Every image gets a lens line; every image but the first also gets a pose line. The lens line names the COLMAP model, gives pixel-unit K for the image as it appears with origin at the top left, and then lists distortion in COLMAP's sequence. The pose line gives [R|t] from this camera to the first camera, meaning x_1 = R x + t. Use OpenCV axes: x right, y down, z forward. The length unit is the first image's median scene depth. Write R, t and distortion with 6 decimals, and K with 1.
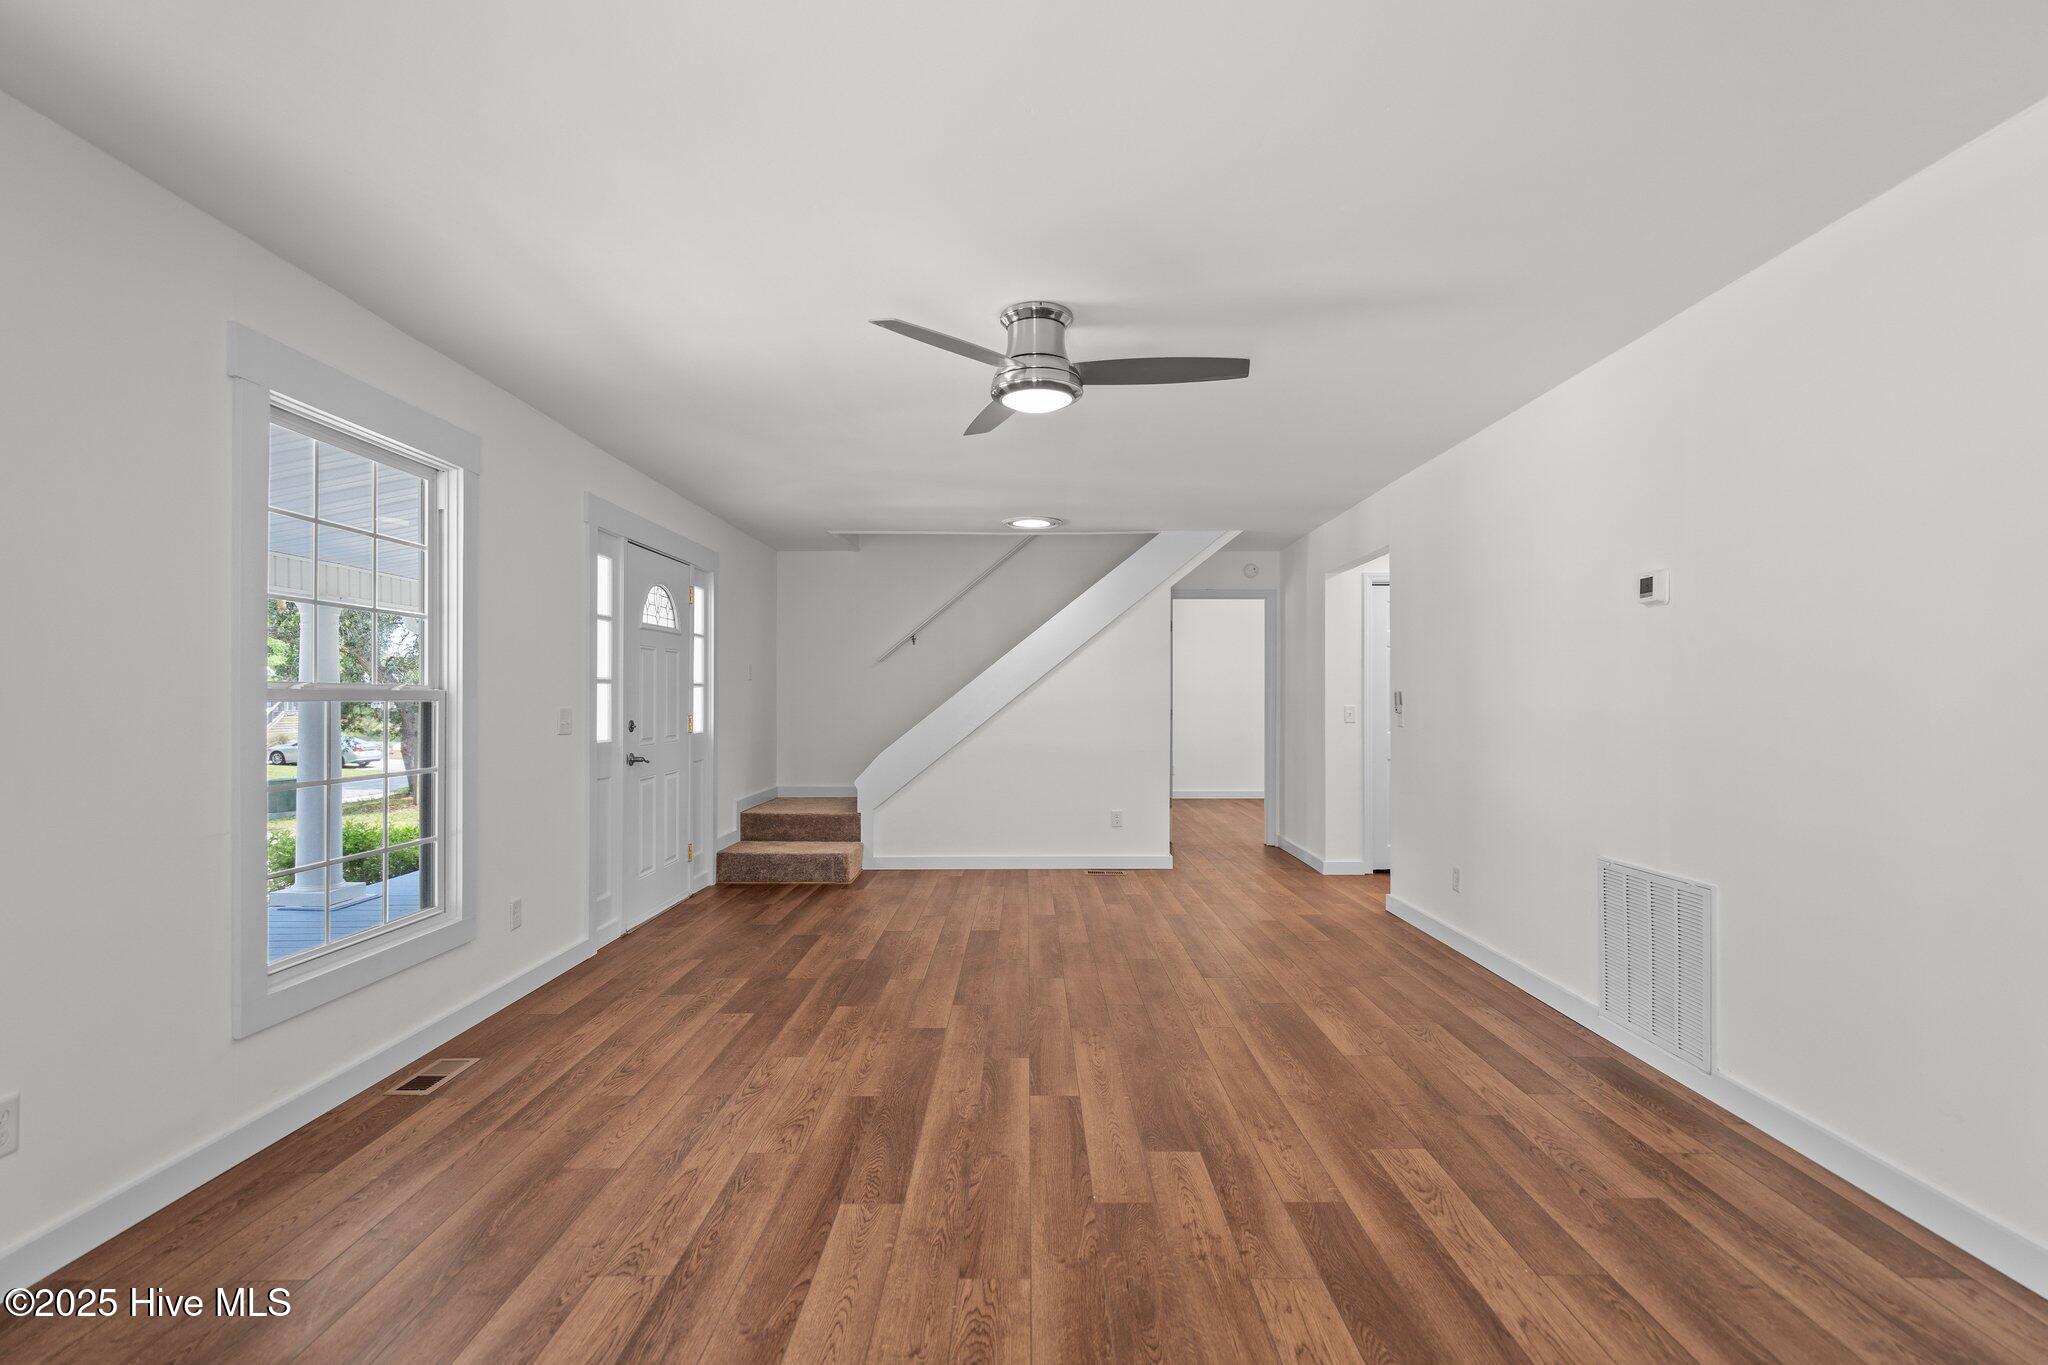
lens RADIAL K [[948.0, 0, 1013.7], [0, 948.0, 694.2], [0, 0, 1]] dist [-0.002910, 0.002513]
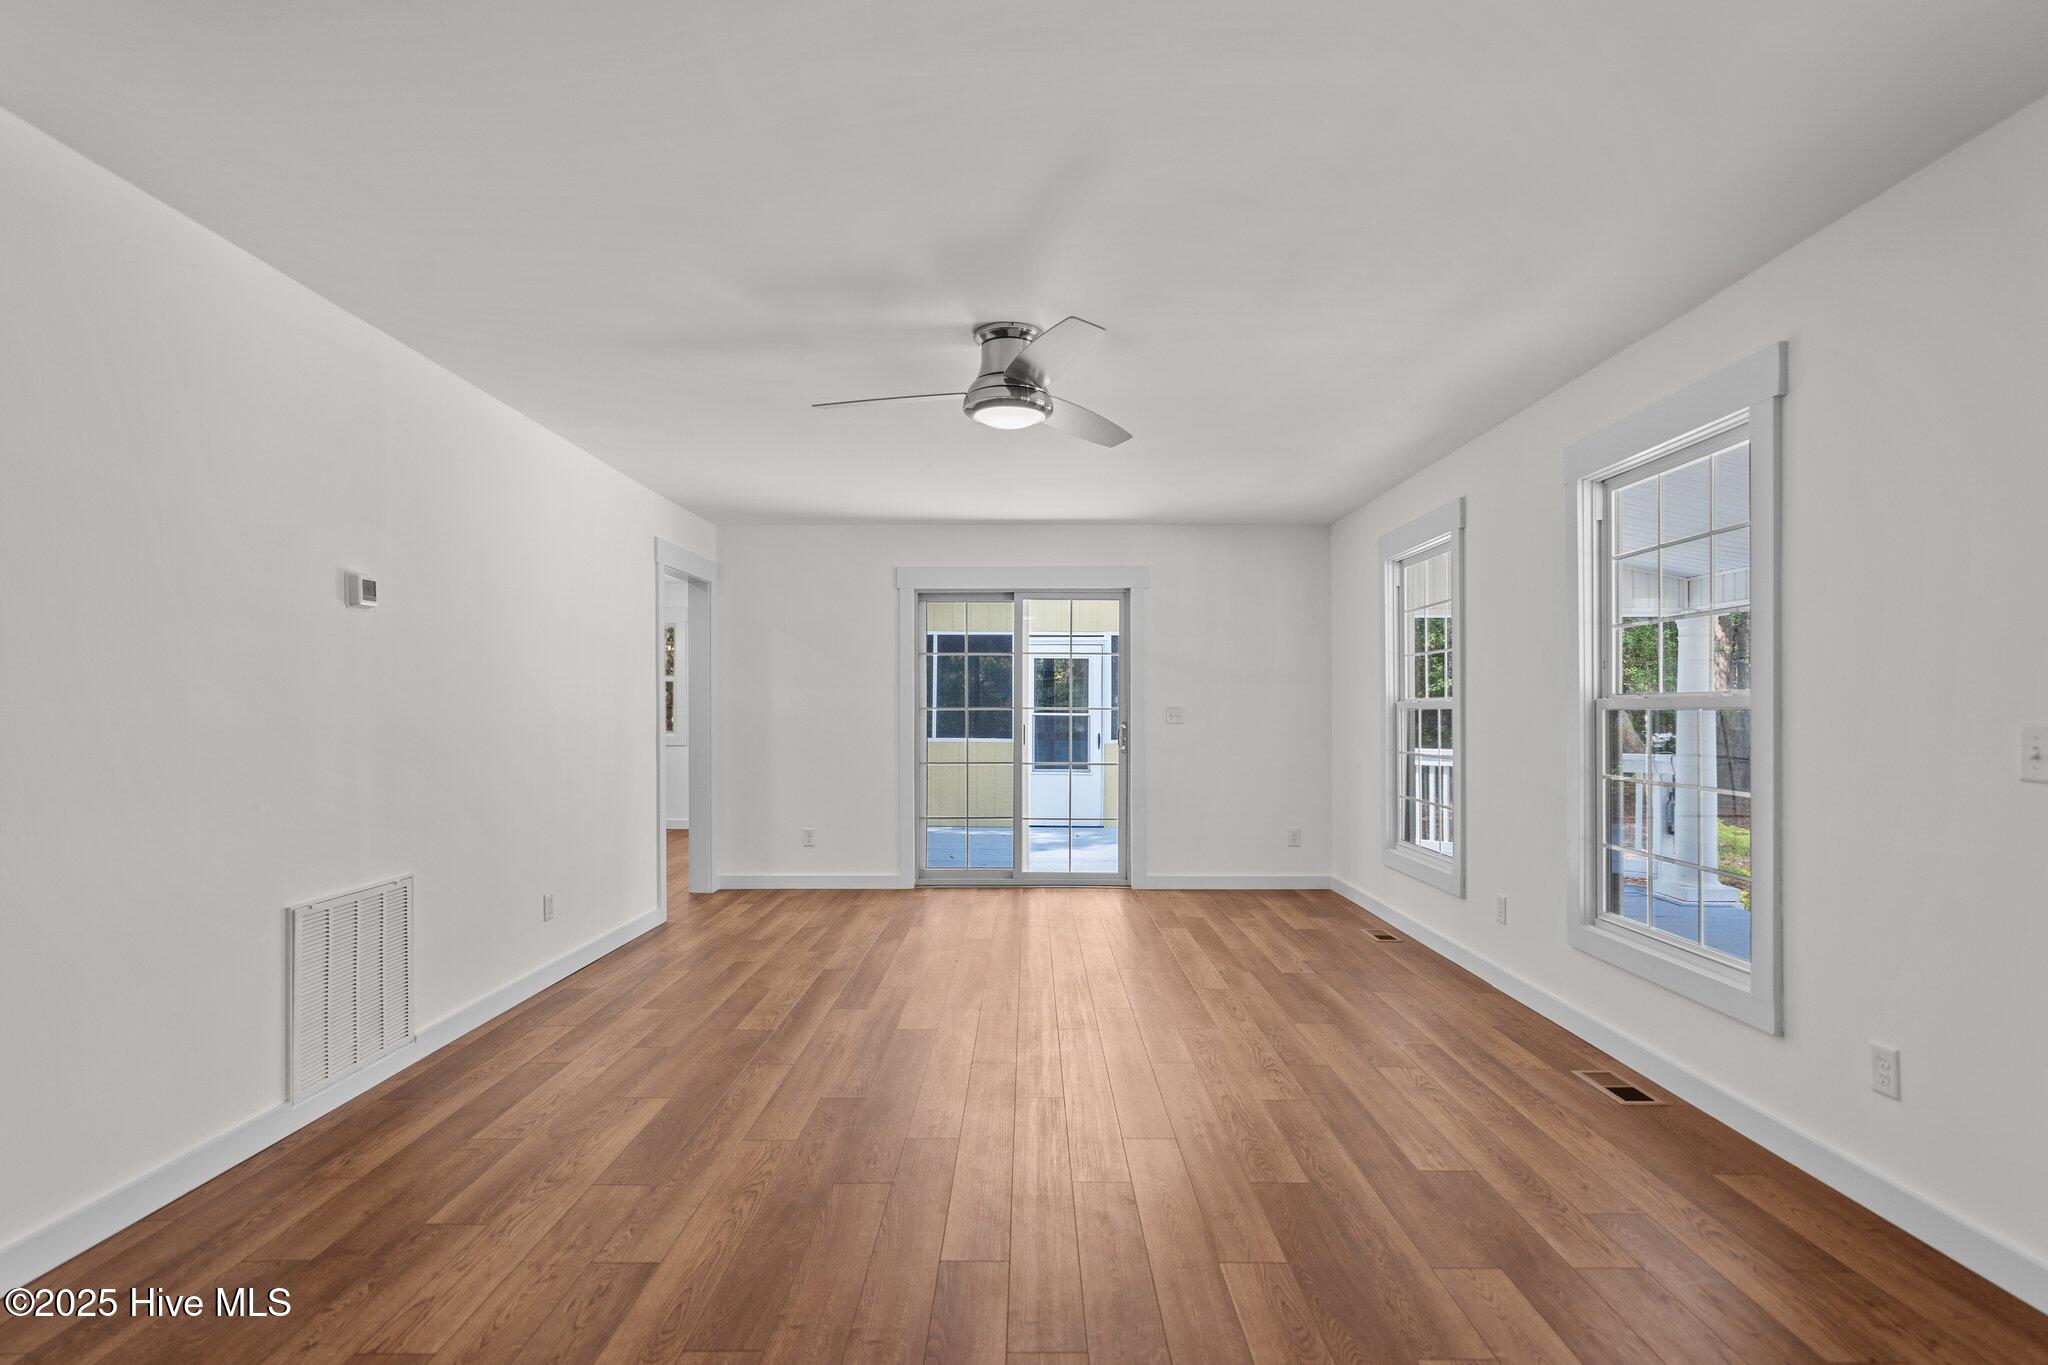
lens RADIAL K [[1019.6, 0, 1040.5], [0, 1019.6, 707.5], [0, 0, 1]] dist [0.001097, 0.000011]
pose [[-0.999713, 0.000439, -0.023943, 0.014717], [0.000647, 0.999962, -0.008687, 0.013241], [0.023938, -0.008700, -0.999676, 1.871664]]
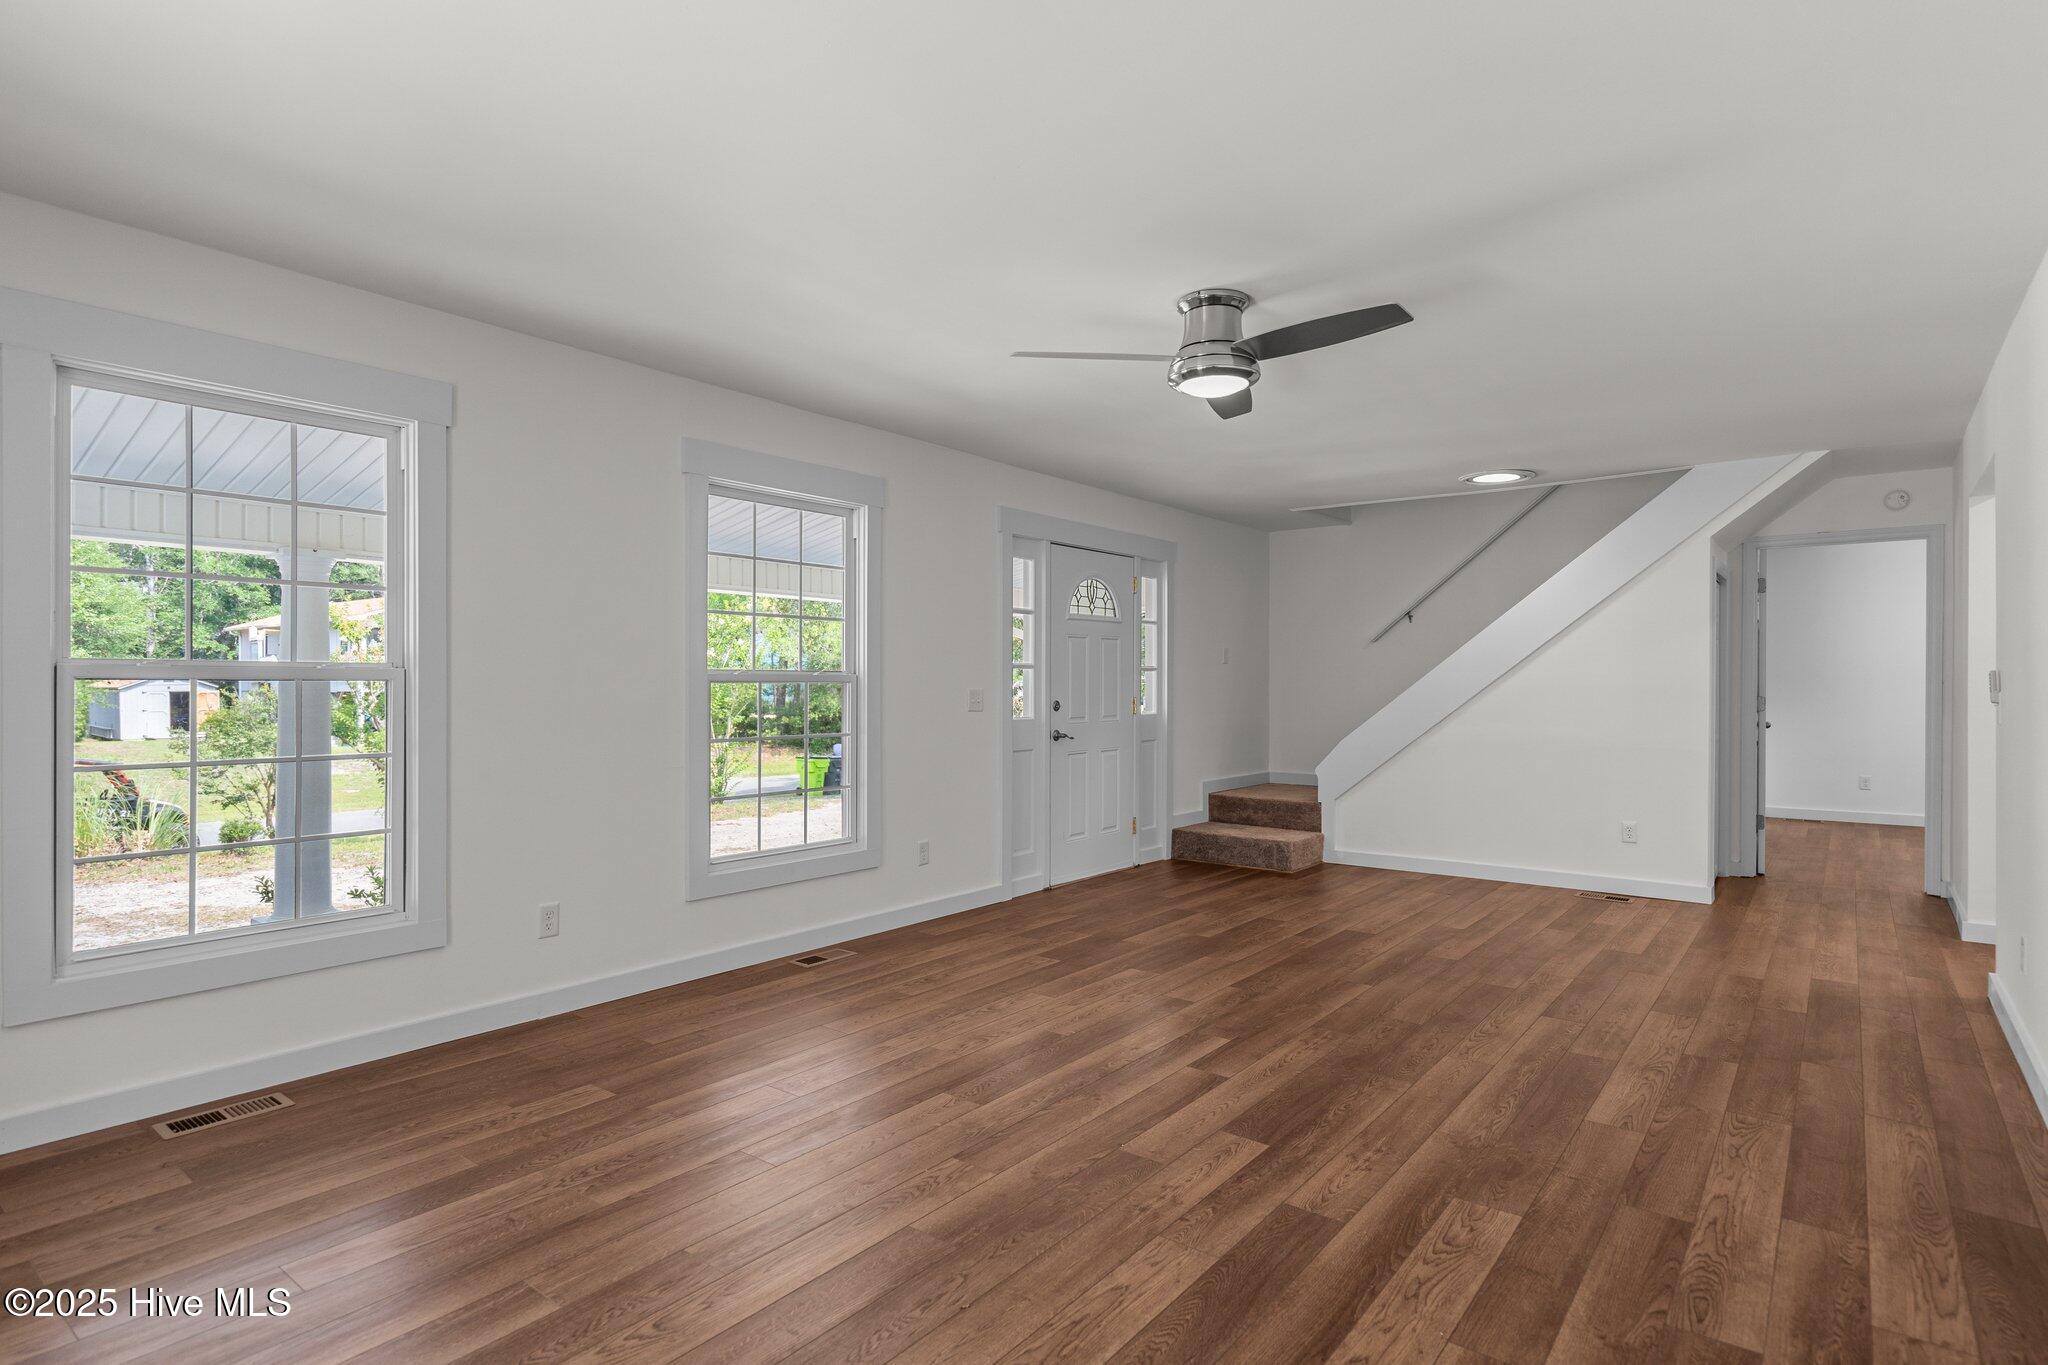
lens RADIAL K [[1029.8, 0, 1023.8], [0, 1029.8, 678.4], [0, 0, 1]] dist [-0.004421, 0.002000]
pose [[0.790527, -0.001464, -0.612425, 0.477945], [0.002152, 0.999998, 0.000387, 0.000797], [0.612423, -0.001624, 0.790528, 0.006787]]
